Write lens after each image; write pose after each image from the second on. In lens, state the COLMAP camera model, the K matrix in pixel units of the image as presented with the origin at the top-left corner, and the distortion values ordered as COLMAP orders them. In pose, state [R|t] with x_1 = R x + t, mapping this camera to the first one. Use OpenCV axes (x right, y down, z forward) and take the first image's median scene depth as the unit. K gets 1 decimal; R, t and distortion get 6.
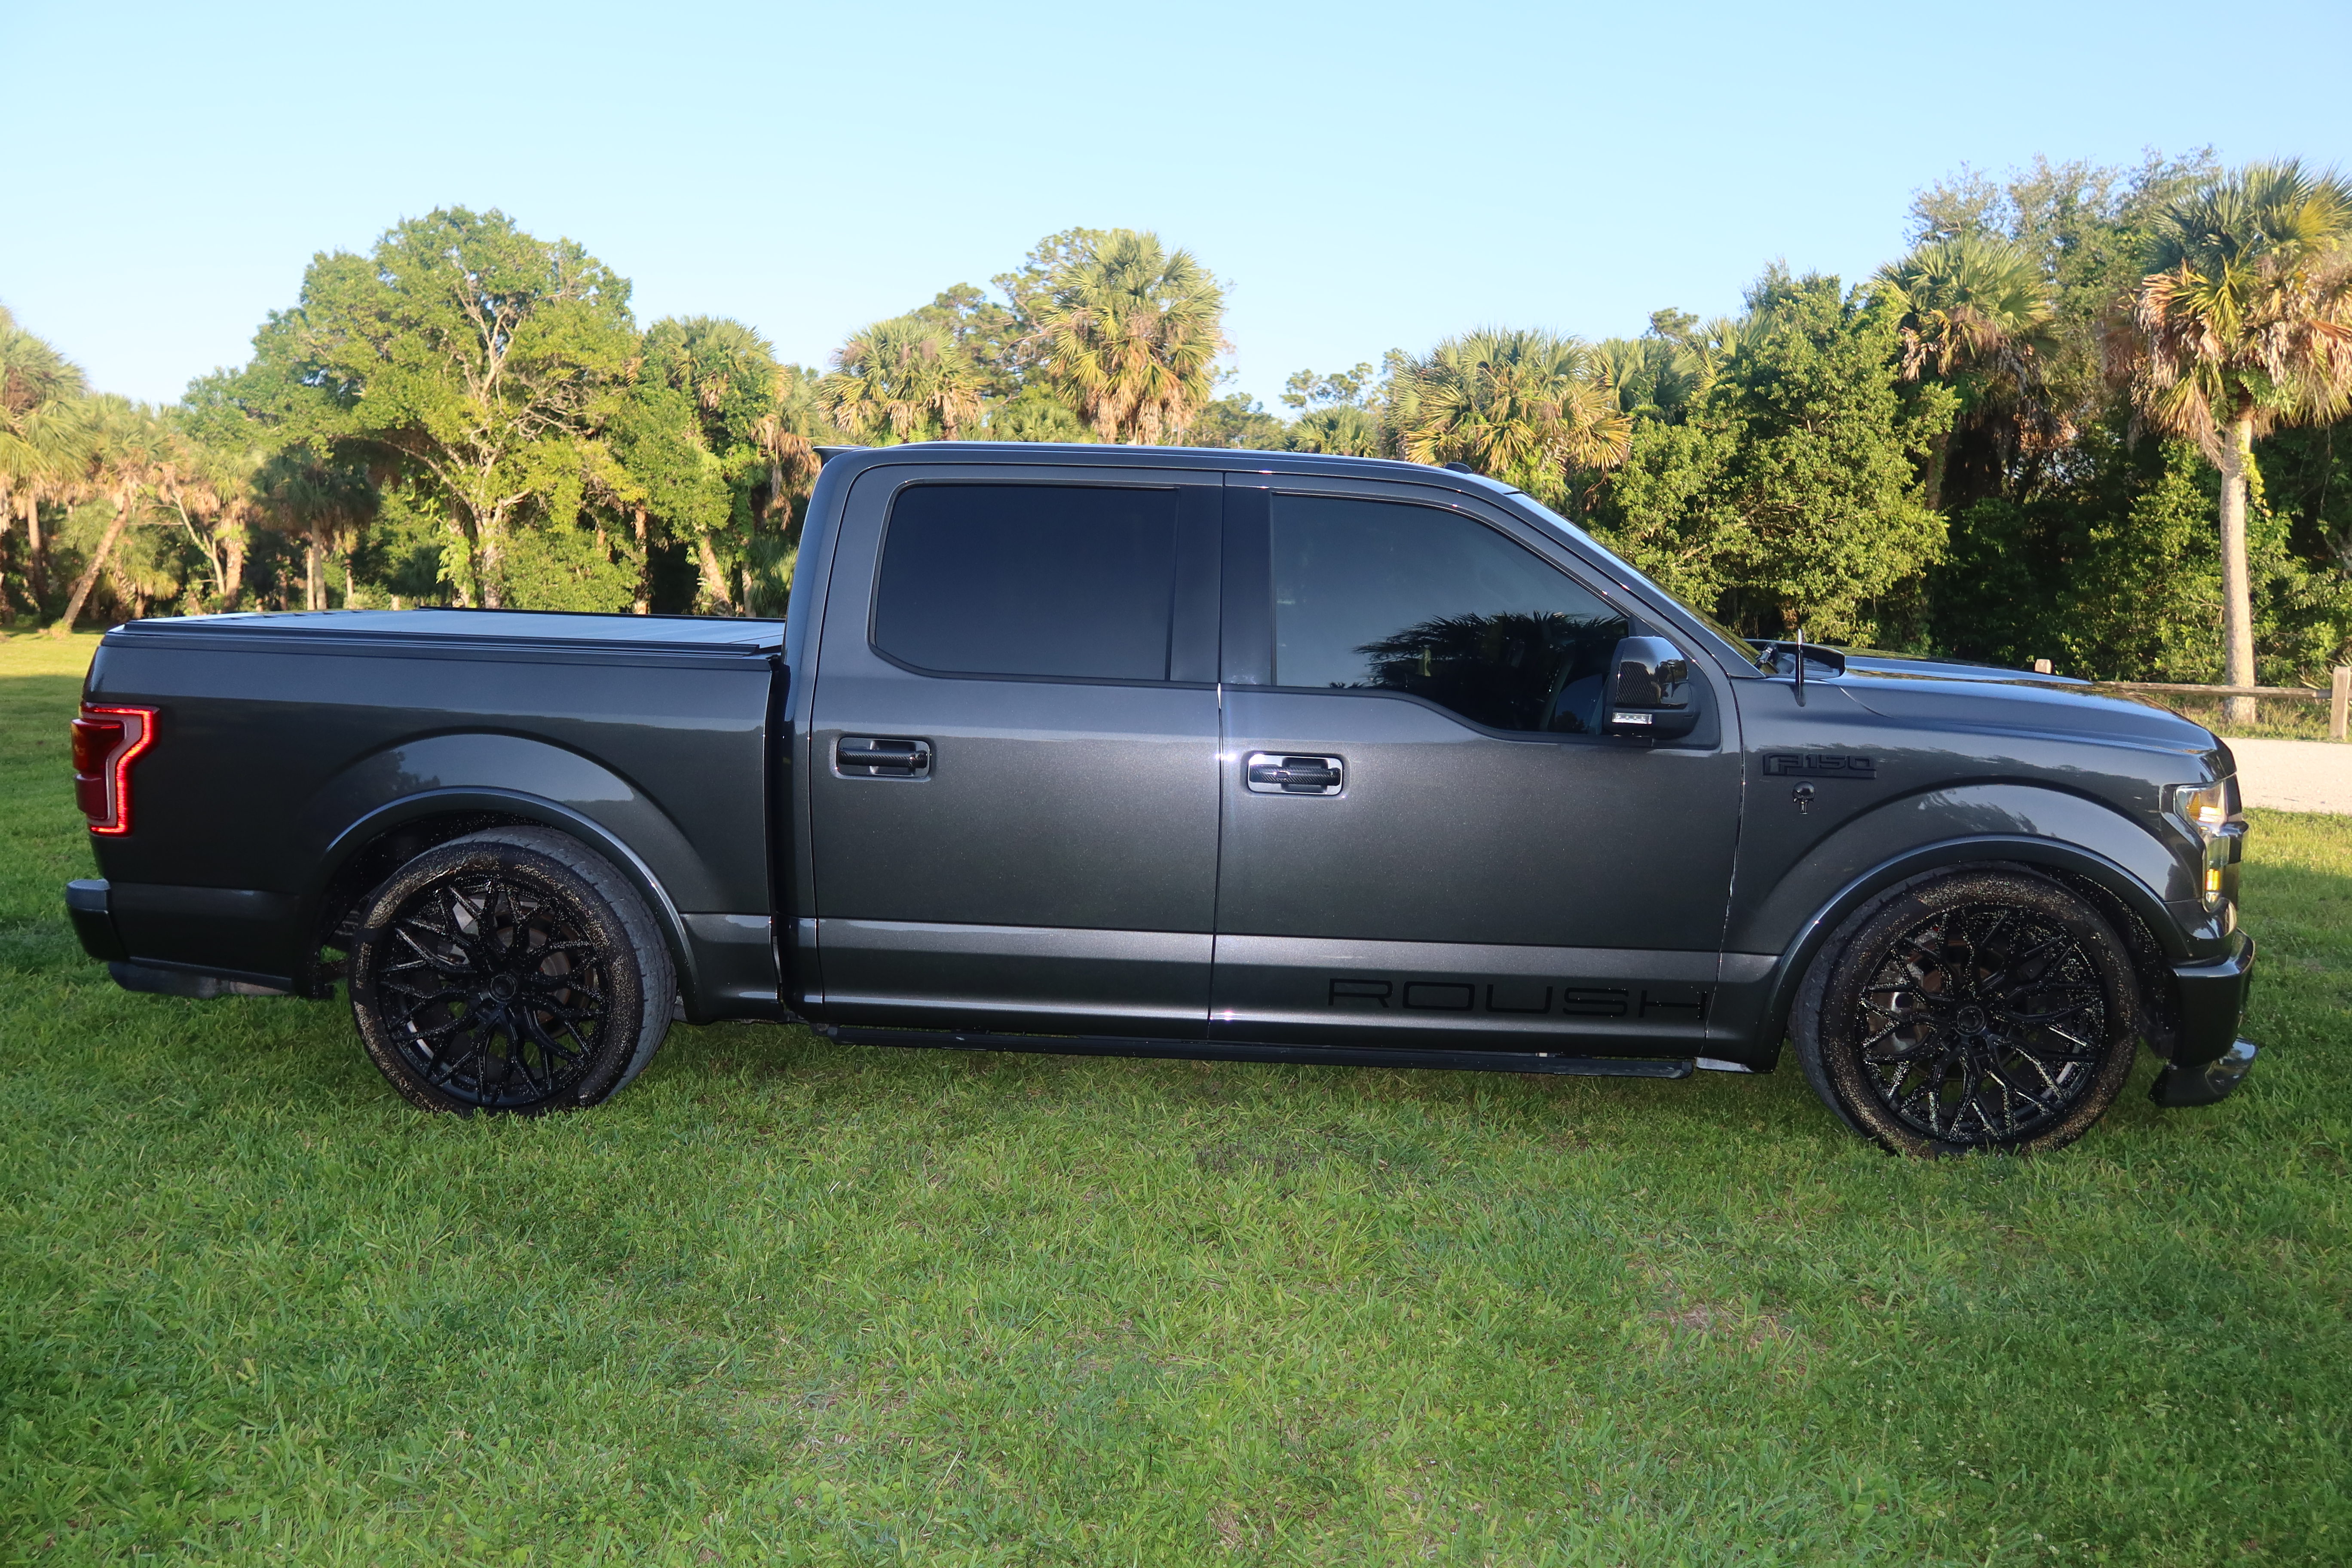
lens RADIAL K [[1647.2, 0, 1169.7], [0, 1647.2, 769.2], [0, 0, 1]] dist [-0.026205, 0.009586]
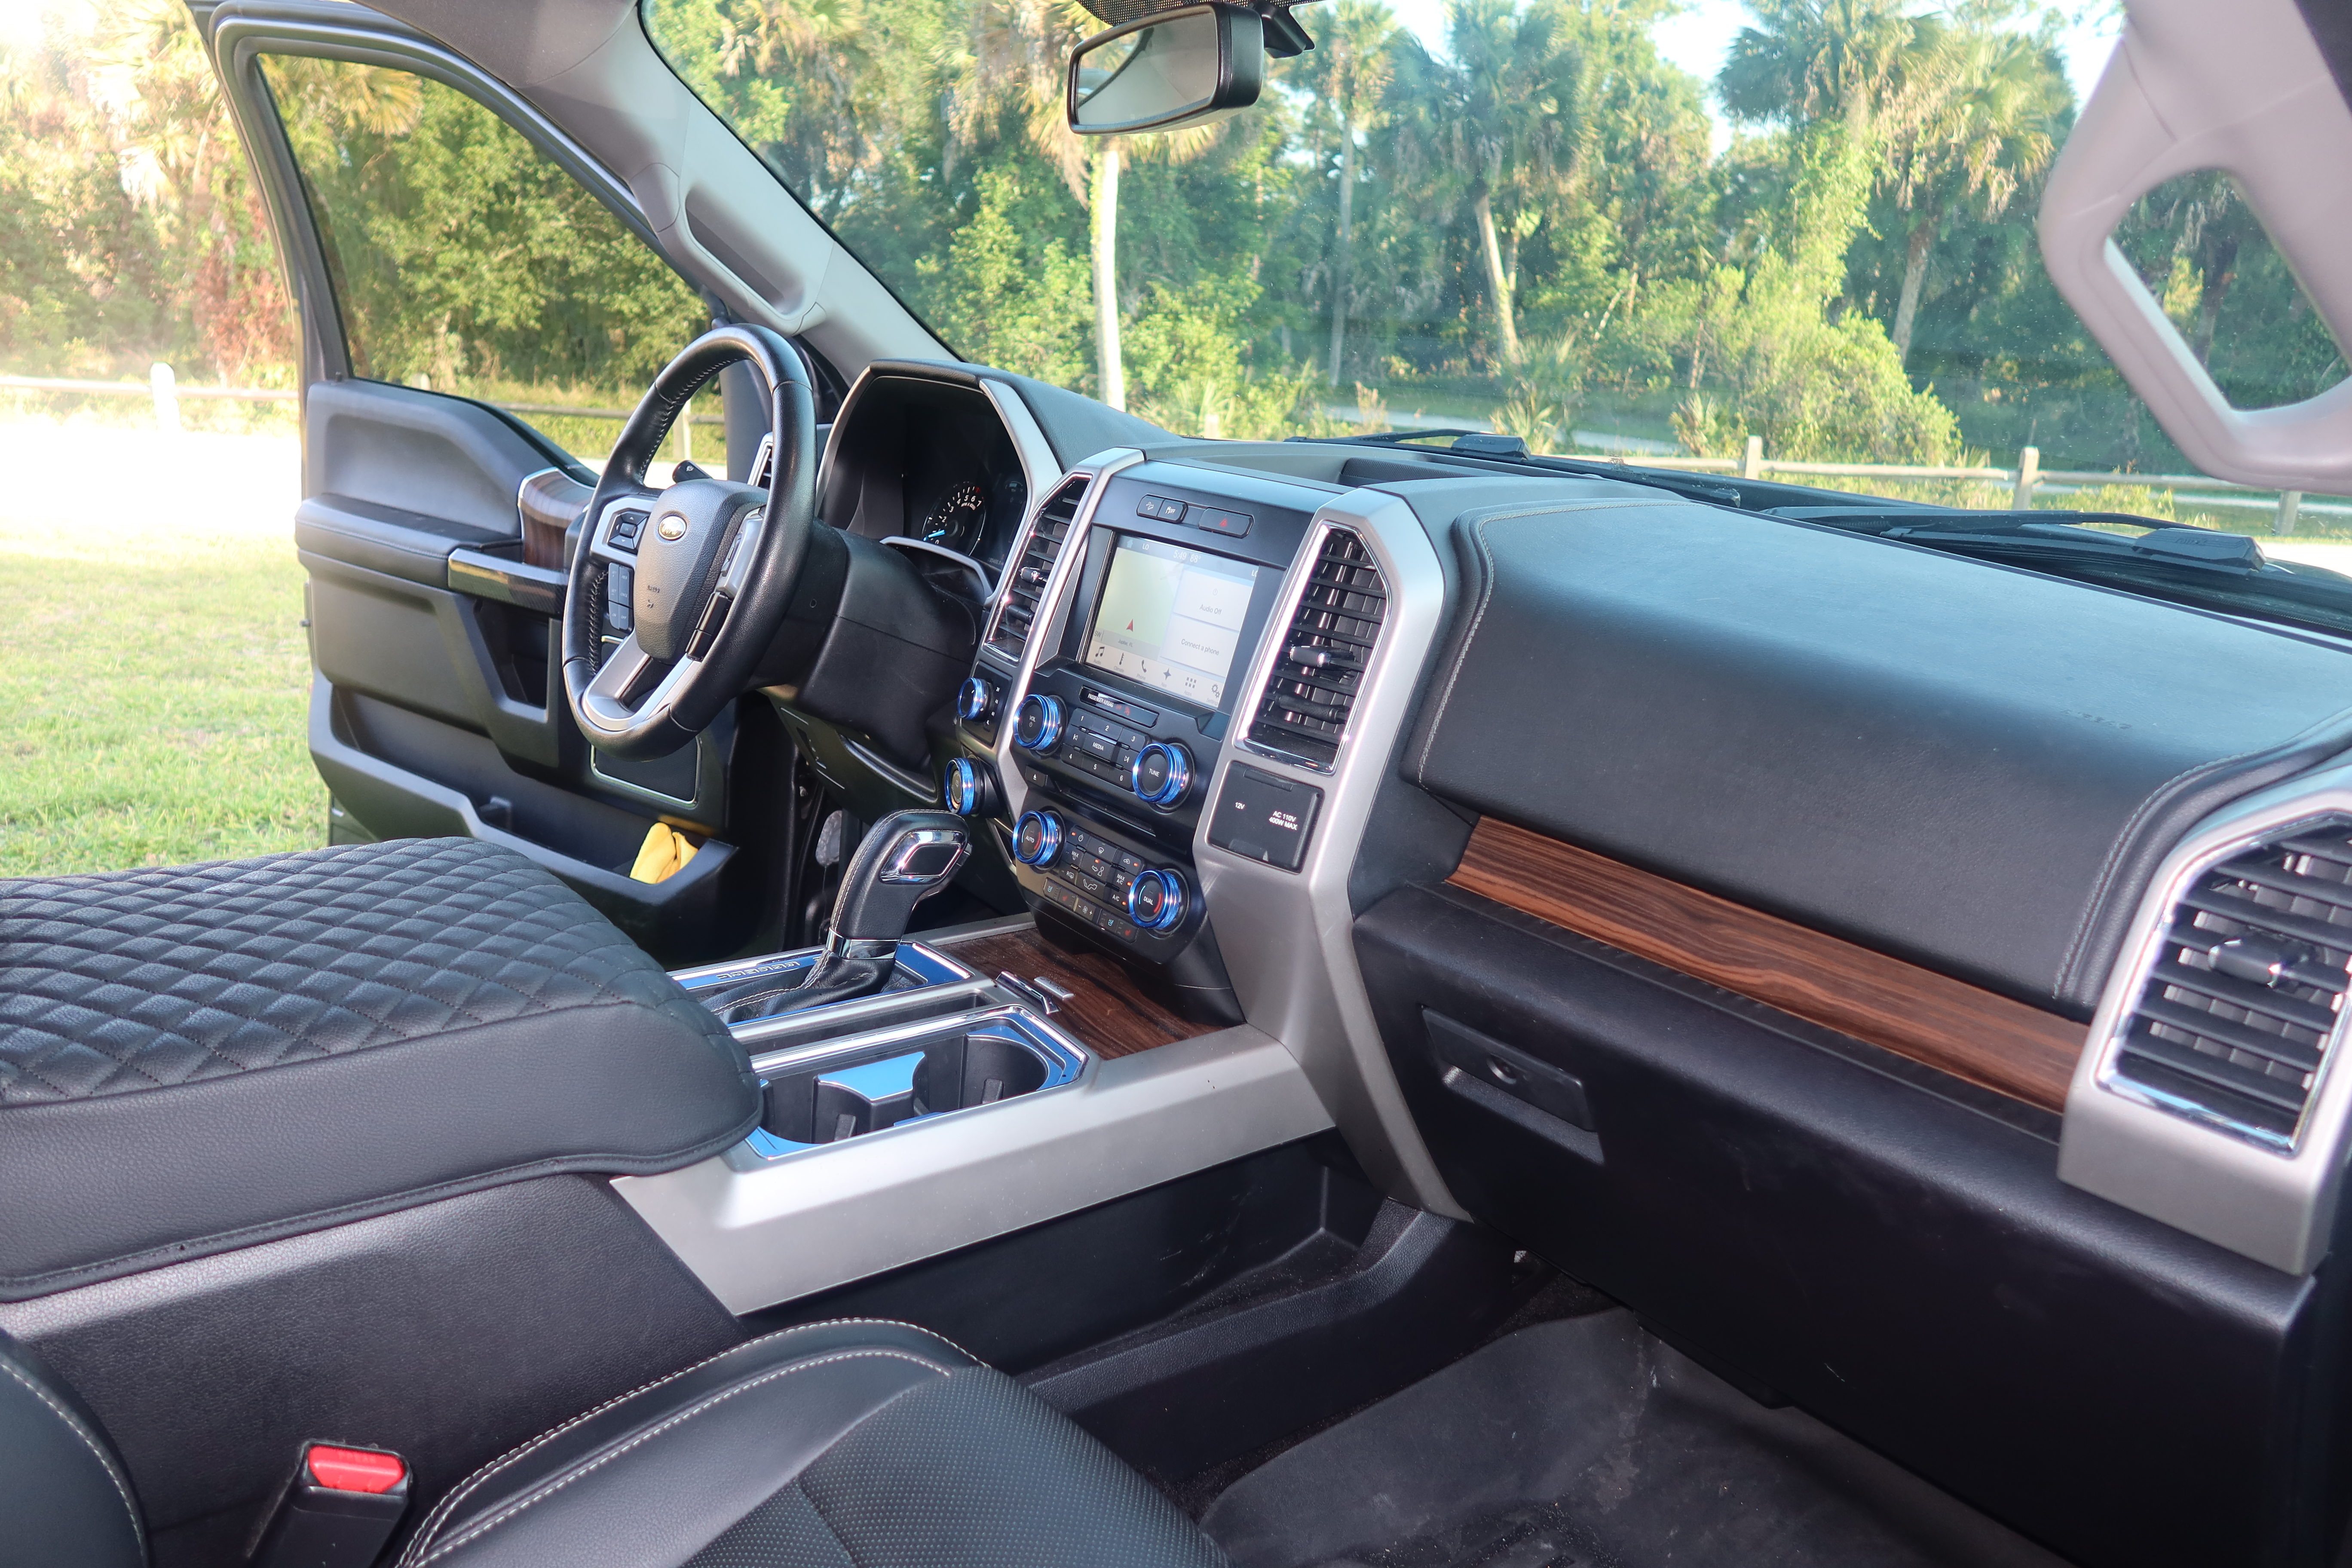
lens RADIAL K [[1647.2, 0, 1184.0], [0, 1647.2, 783.8], [0, 0, 1]] dist [-0.026205, 0.009586]
pose [[0.754622, -0.126871, 0.643777, 0.008021], [0.013604, 0.983943, 0.177961, -0.010097], [-0.656019, -0.125535, 0.744231, 0.120065]]
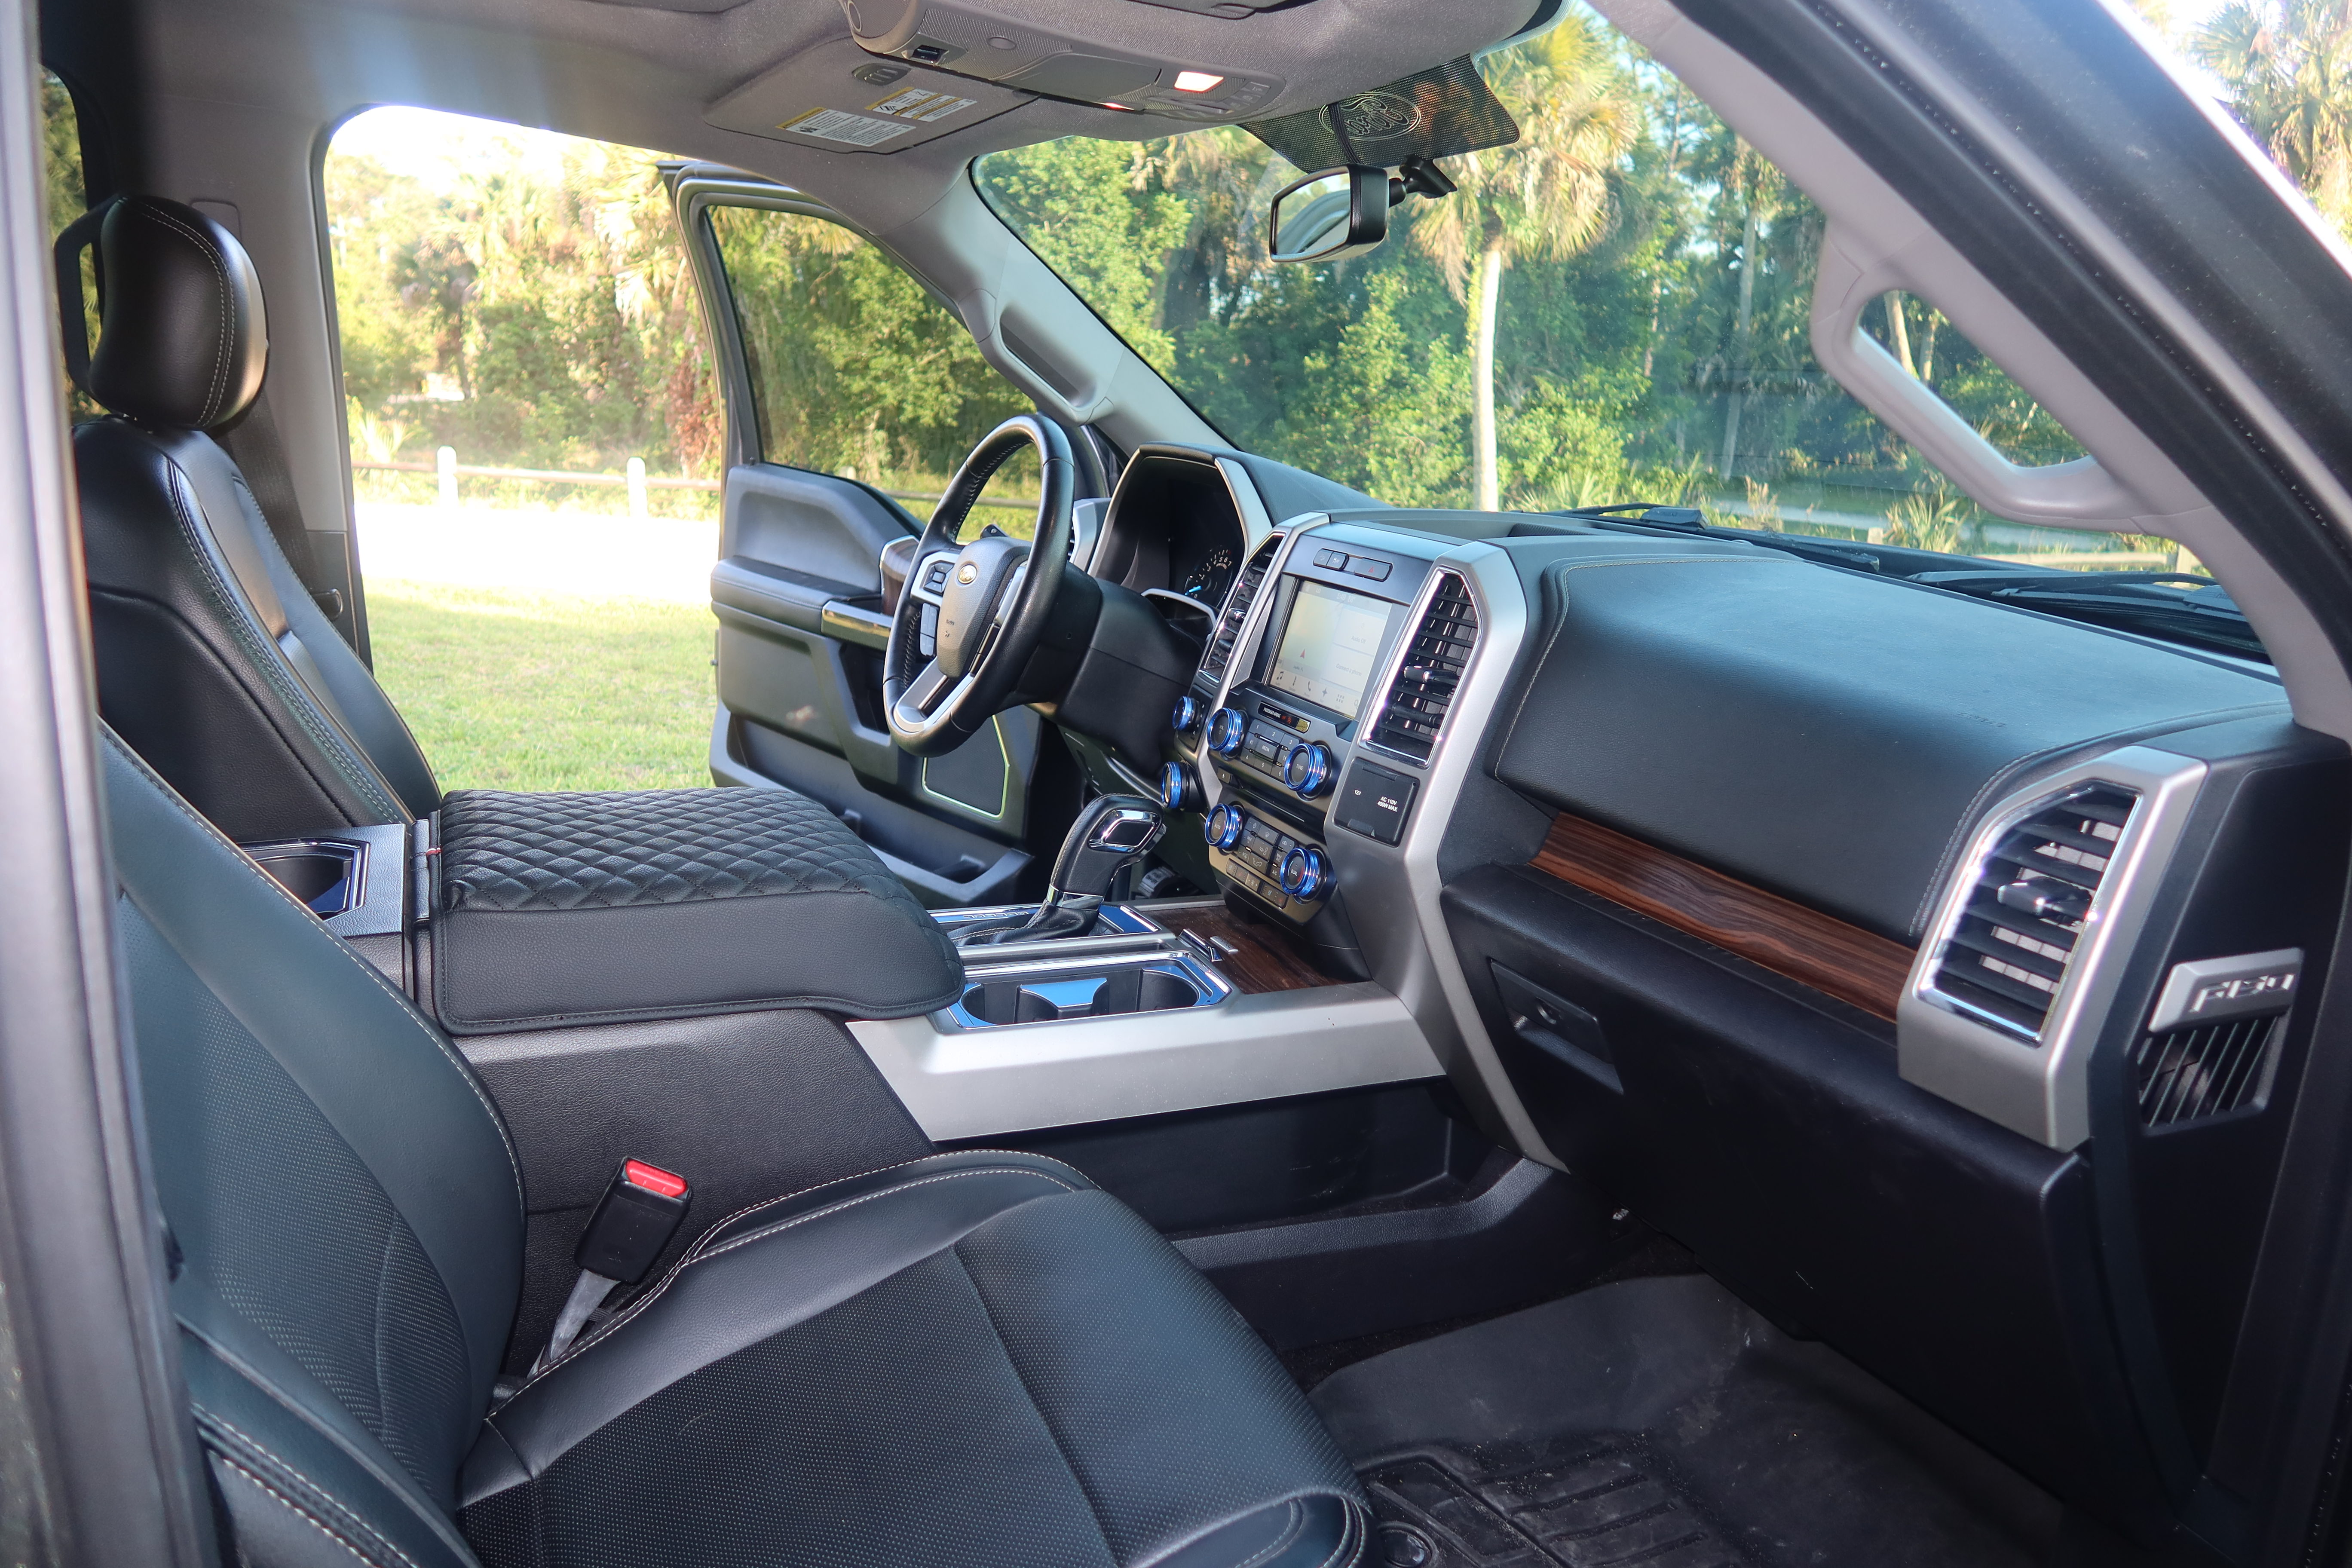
lens RADIAL K [[1647.2, 0, 1173.3], [0, 1647.2, 778.4], [0, 0, 1]] dist [-0.026205, 0.009586]
pose [[0.887083, -0.056098, 0.458189, 0.007286], [0.001192, 0.992863, 0.119253, -0.009172], [-0.461609, -0.105241, 0.880819, 0.111113]]
